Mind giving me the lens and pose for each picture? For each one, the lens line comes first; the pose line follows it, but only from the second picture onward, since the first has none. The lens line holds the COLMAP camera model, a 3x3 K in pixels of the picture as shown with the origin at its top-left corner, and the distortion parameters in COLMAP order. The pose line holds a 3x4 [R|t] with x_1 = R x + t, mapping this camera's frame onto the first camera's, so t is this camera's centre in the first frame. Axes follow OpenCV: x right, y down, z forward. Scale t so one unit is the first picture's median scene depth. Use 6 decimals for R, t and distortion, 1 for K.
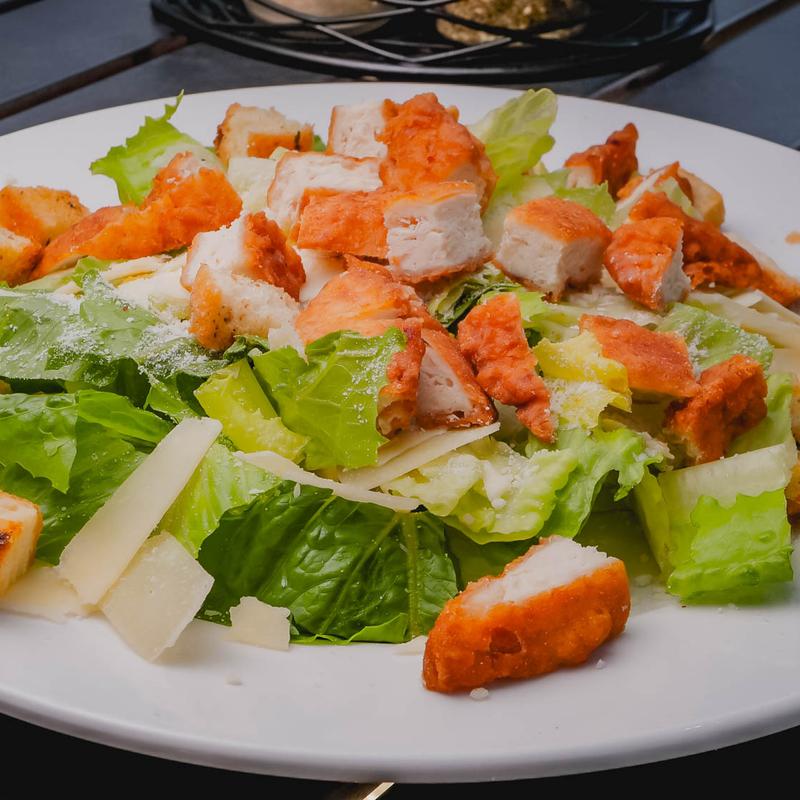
lens RADIAL K [[1903.3, 0, 422.7], [0, 1903.3, 400.0], [0, 0, 1]] dist [0.034501, 0.097431]
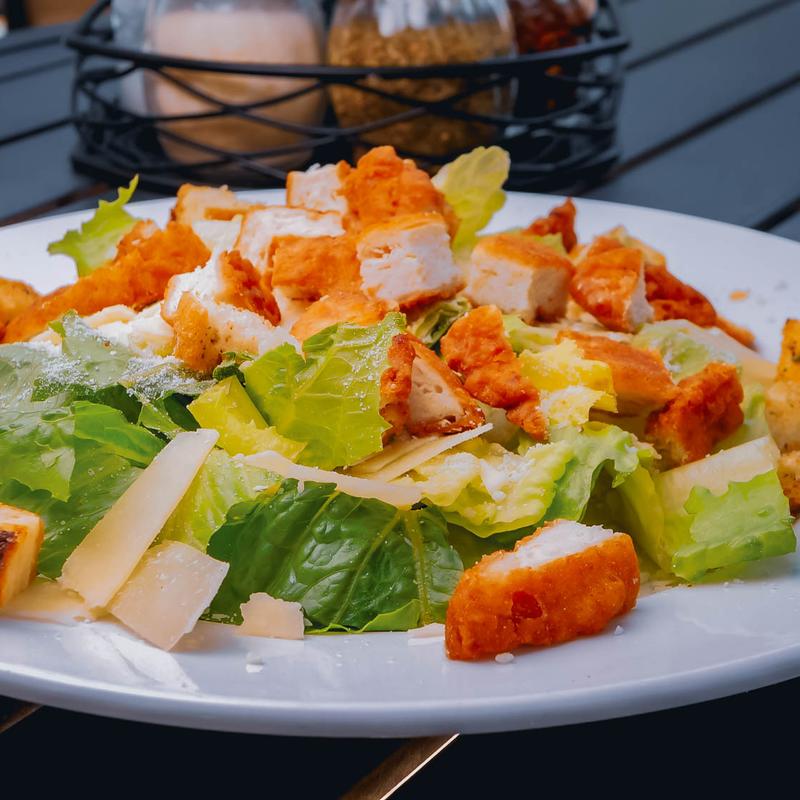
lens RADIAL K [[1903.3, 0, 422.7], [0, 1903.3, 400.0], [0, 0, 1]] dist [0.034501, 0.097431]
pose [[0.996422, -0.049553, 0.068473, -0.064323], [0.058108, 0.989913, -0.129212, 0.127549], [-0.061380, 0.132729, 0.989250, 0.002042]]
